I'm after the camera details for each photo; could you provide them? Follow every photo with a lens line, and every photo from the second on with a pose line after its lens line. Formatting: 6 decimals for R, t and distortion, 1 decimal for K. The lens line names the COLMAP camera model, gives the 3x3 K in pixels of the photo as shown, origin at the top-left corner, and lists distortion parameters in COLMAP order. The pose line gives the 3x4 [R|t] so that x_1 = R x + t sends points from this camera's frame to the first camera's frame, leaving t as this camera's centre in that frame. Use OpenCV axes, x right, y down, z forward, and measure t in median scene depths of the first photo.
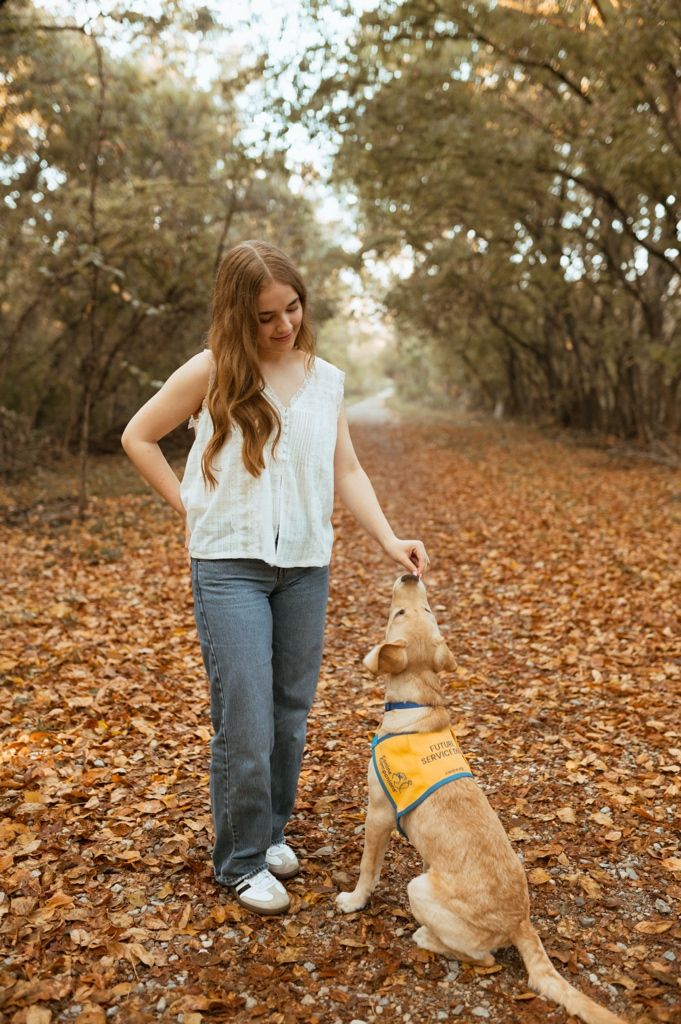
lens RADIAL K [[977.7, 0, 340.2], [0, 977.7, 517.7], [0, 0, 1]] dist [0.000164, 0.000000]
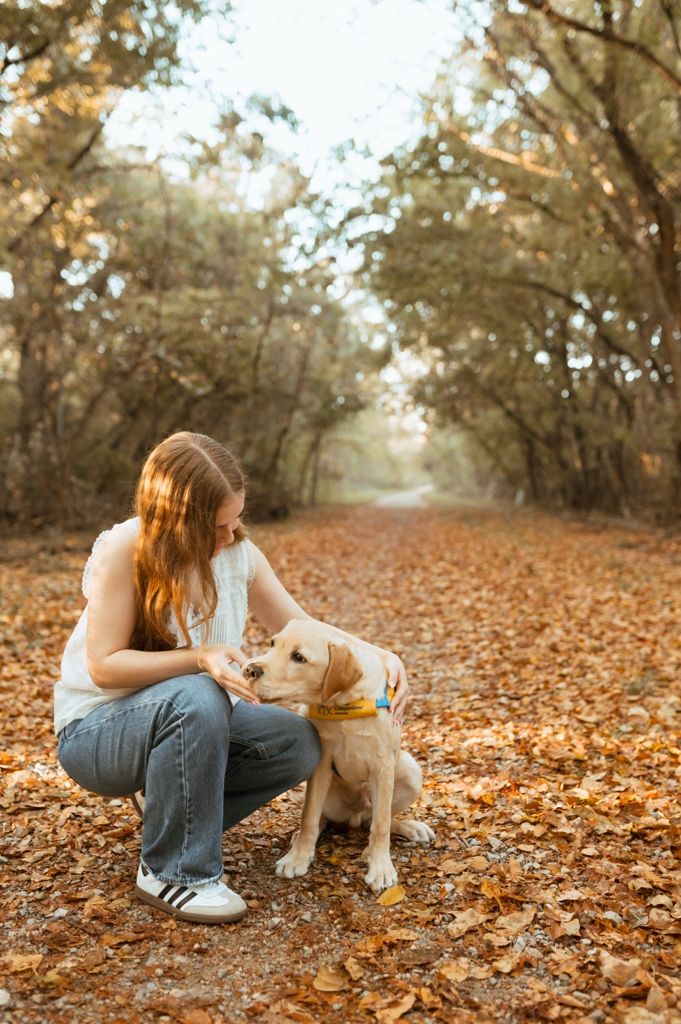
lens RADIAL K [[977.7, 0, 346.5], [0, 977.7, 528.6], [0, 0, 1]] dist [0.000164, 0.000000]
pose [[0.999174, 0.013213, -0.038425, 0.049277], [-0.016508, 0.996094, -0.086741, 0.072333], [0.037129, 0.087304, 0.995490, -0.250256]]
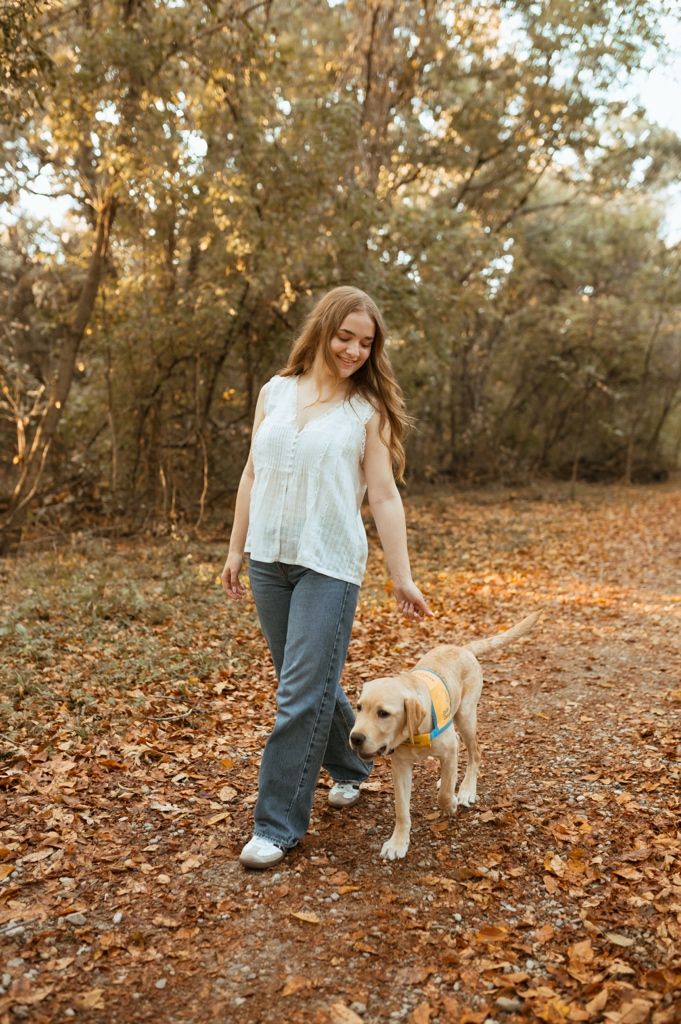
lens RADIAL K [[977.7, 0, 339.0], [0, 977.7, 517.3], [0, 0, 1]] dist [0.000164, 0.000000]
pose [[0.916488, 0.051004, -0.396798, 0.075331], [-0.071698, 0.996722, -0.037485, 0.125891], [0.393586, 0.062804, 0.917140, -0.862312]]
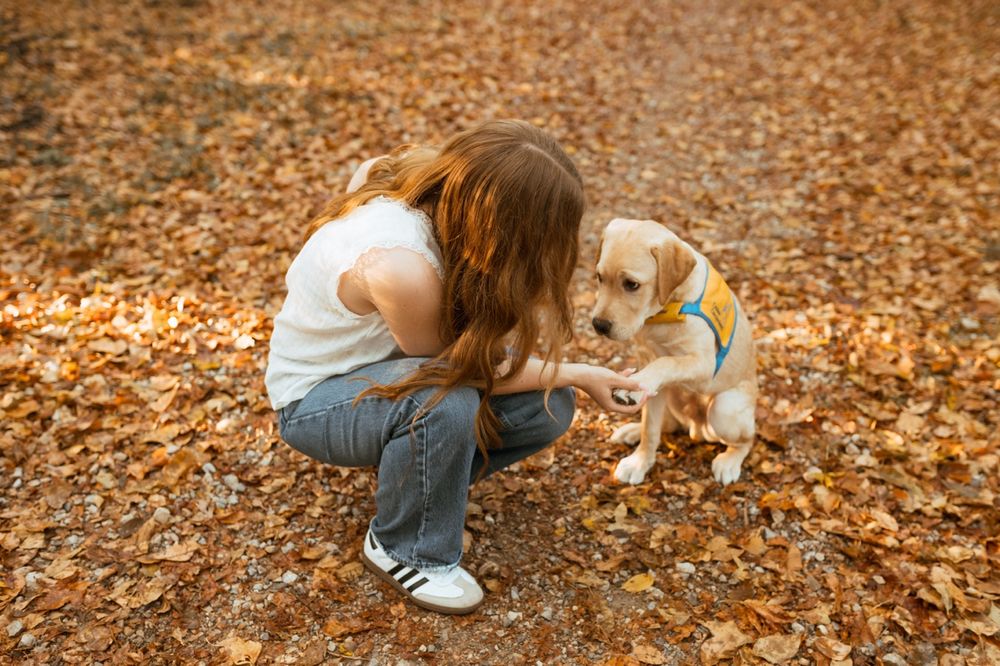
lens RADIAL K [[1011.8, 0, 526.0], [0, 1011.8, 376.1], [0, 0, 1]] dist [0.001872, 0.000000]
pose [[0.980602, 0.112657, -0.160399, 0.055489], [-0.050417, 0.935762, 0.349010, 0.030292], [0.189414, -0.334153, 0.923290, -0.207837]]
